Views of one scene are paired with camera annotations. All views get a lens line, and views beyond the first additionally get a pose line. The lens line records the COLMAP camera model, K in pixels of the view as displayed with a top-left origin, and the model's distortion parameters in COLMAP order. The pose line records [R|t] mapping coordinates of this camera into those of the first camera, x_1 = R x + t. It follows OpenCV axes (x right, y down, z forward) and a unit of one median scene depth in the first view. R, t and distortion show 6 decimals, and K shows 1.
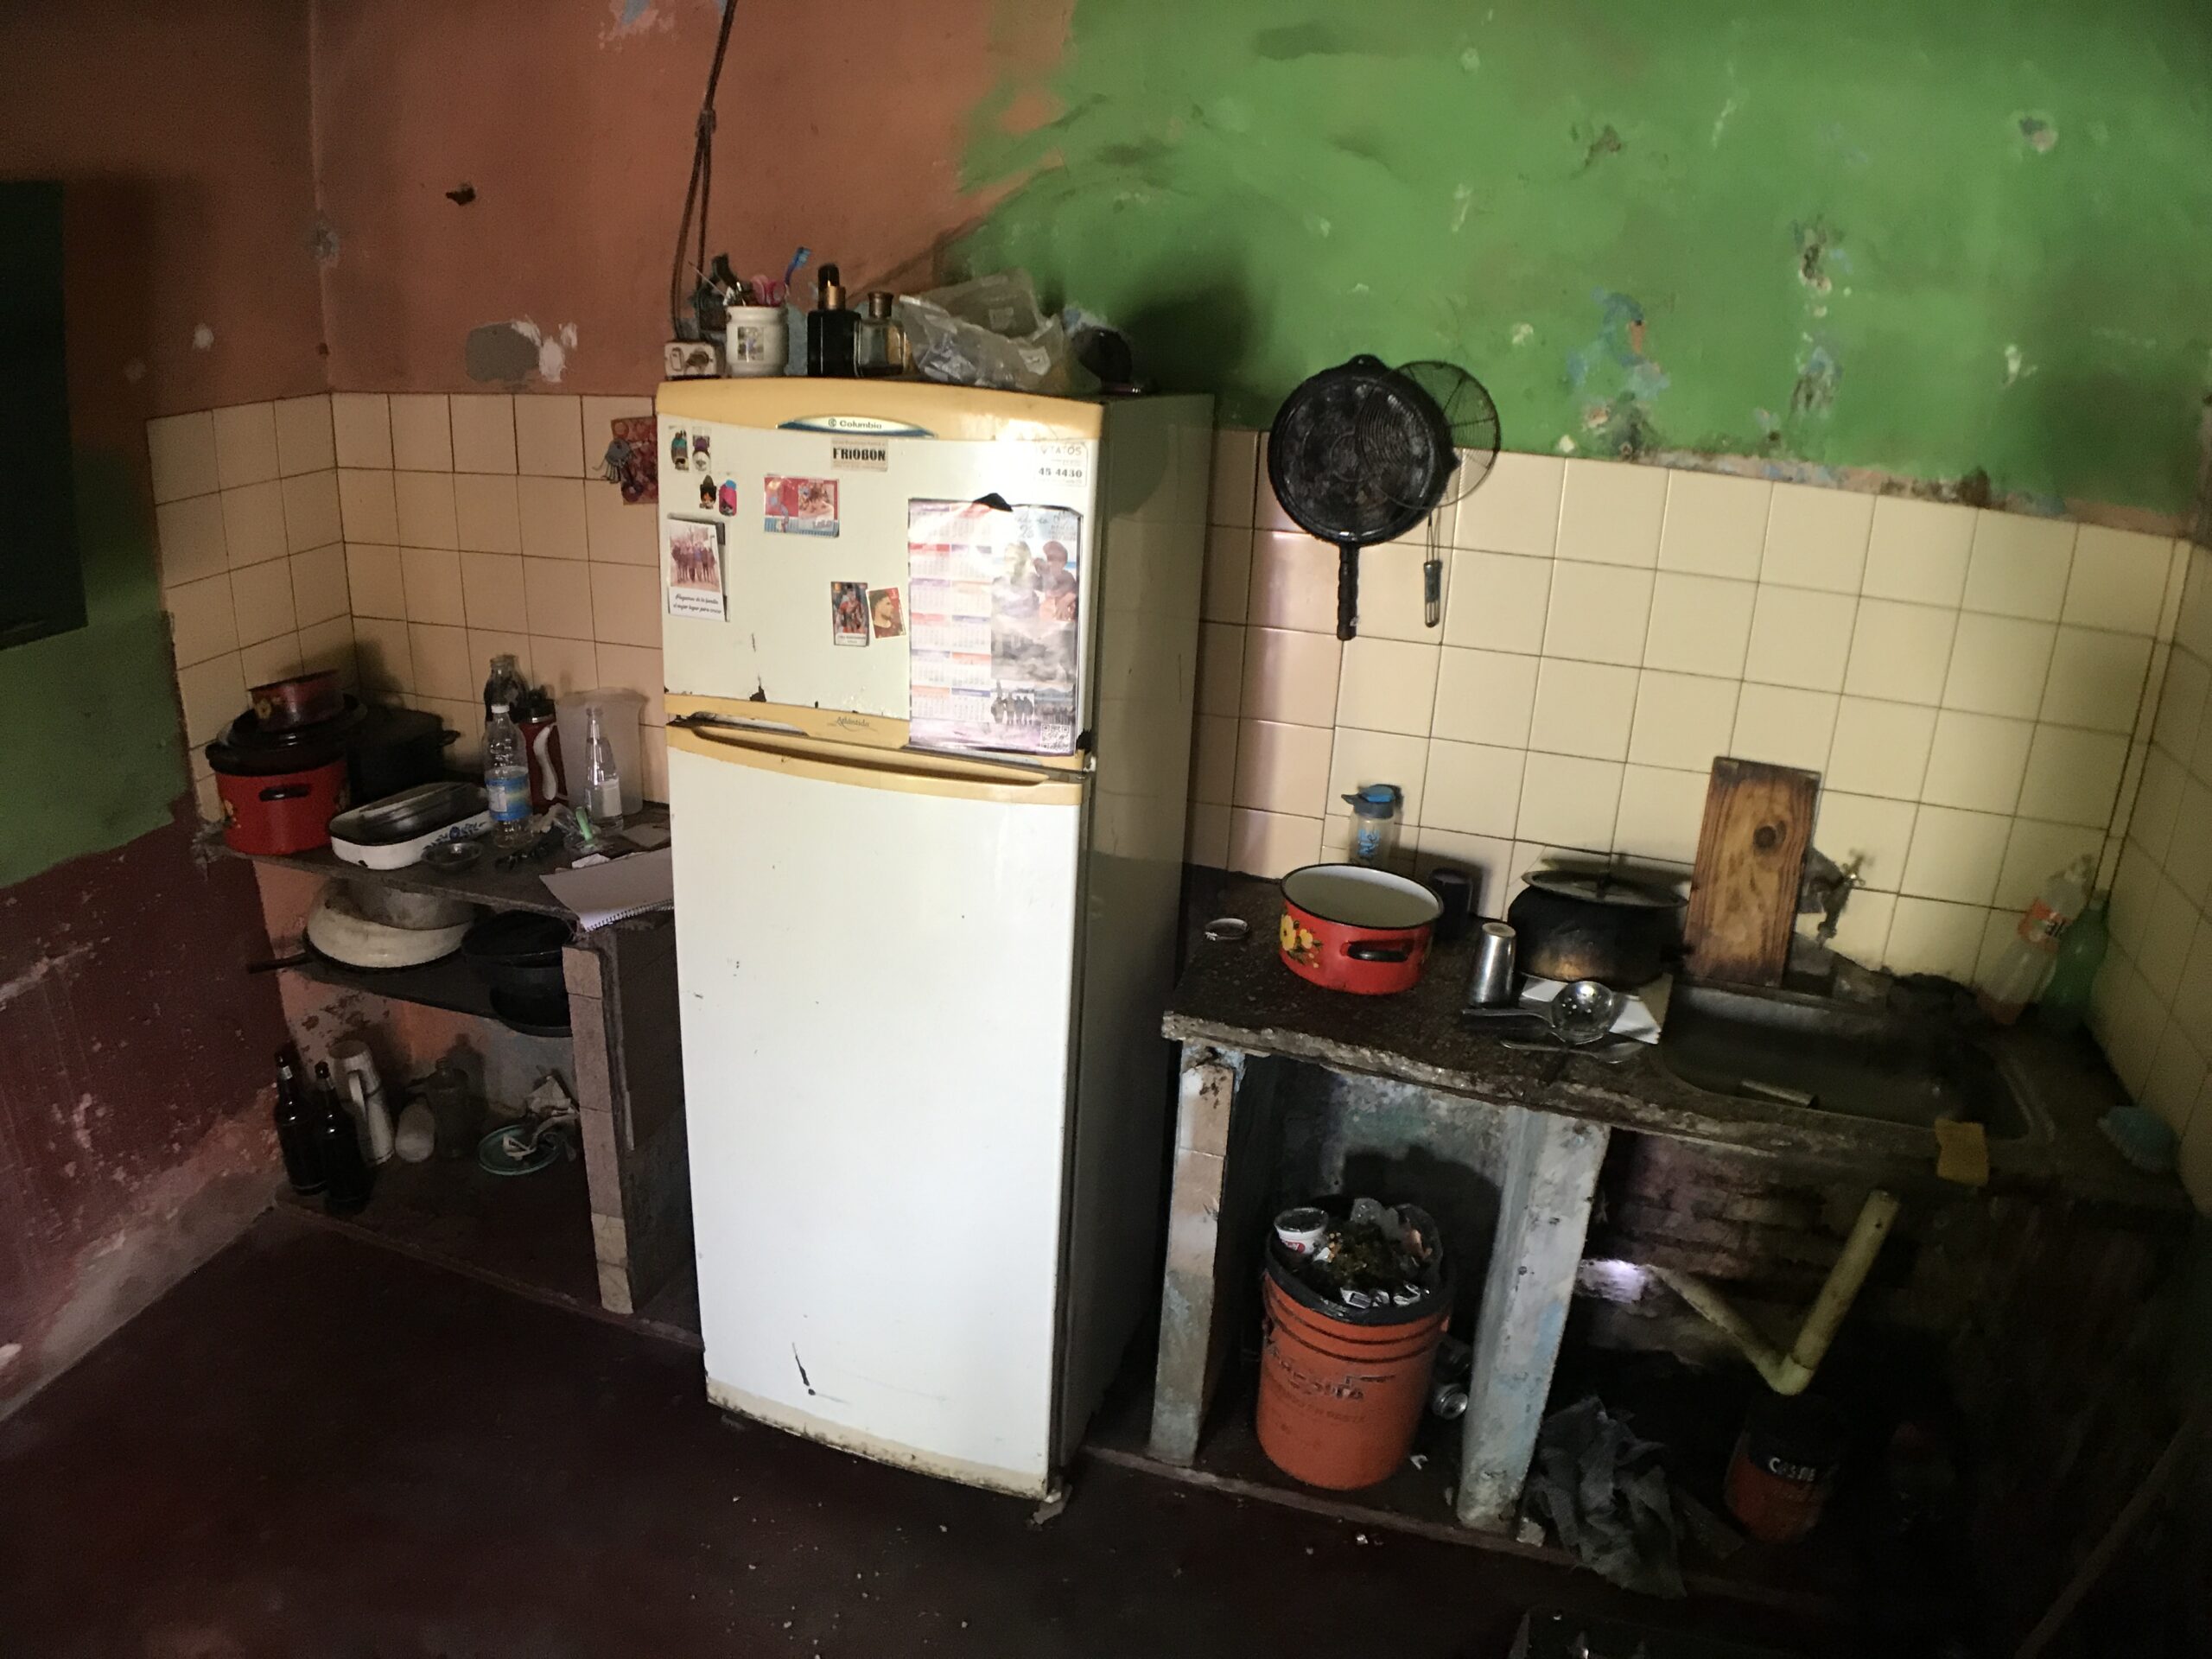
lens RADIAL K [[1457.1, 0, 1105.3], [0, 1457.1, 755.6], [0, 0, 1]] dist [-0.171750, 0.004443]
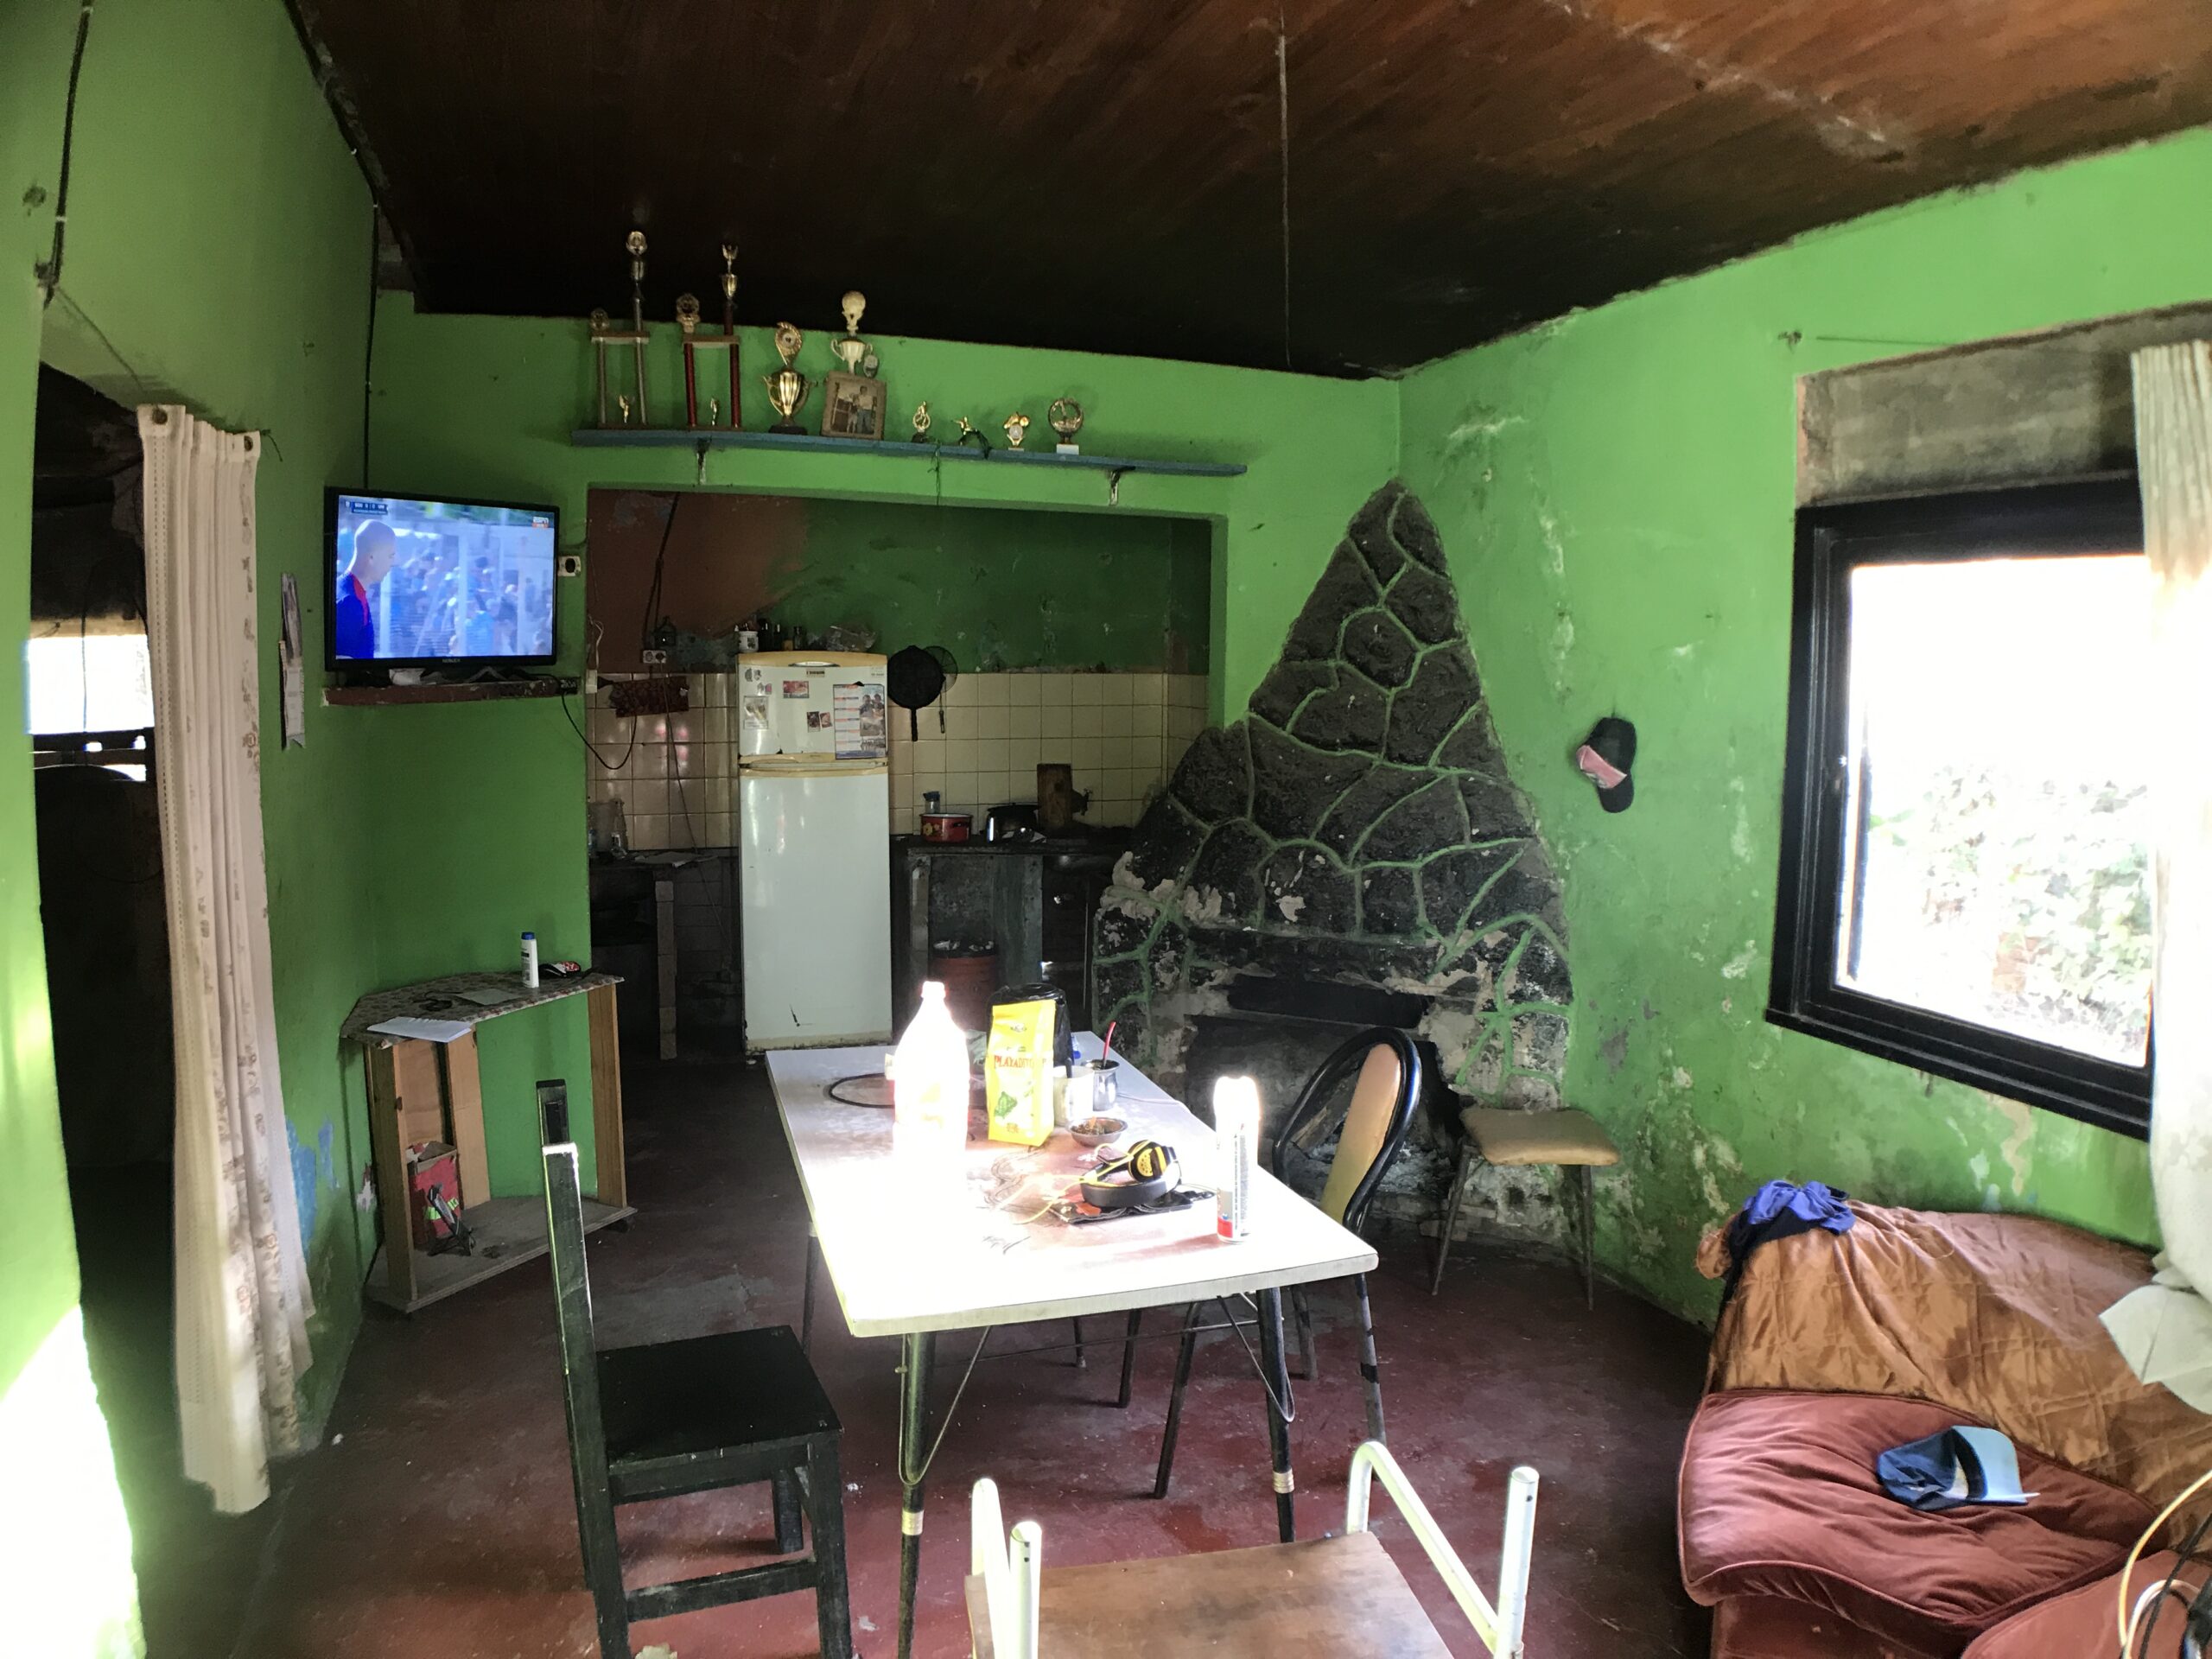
lens RADIAL K [[1506.7, 0, 1106.0], [0, 1506.7, 829.5], [0, 0, 1]] dist [0.050502, 0.000812]
pose [[0.815999, -0.099412, 0.569441, -1.387720], [0.213413, 0.967316, -0.136945, 0.645060], [-0.537216, 0.233273, 0.810545, -1.785781]]
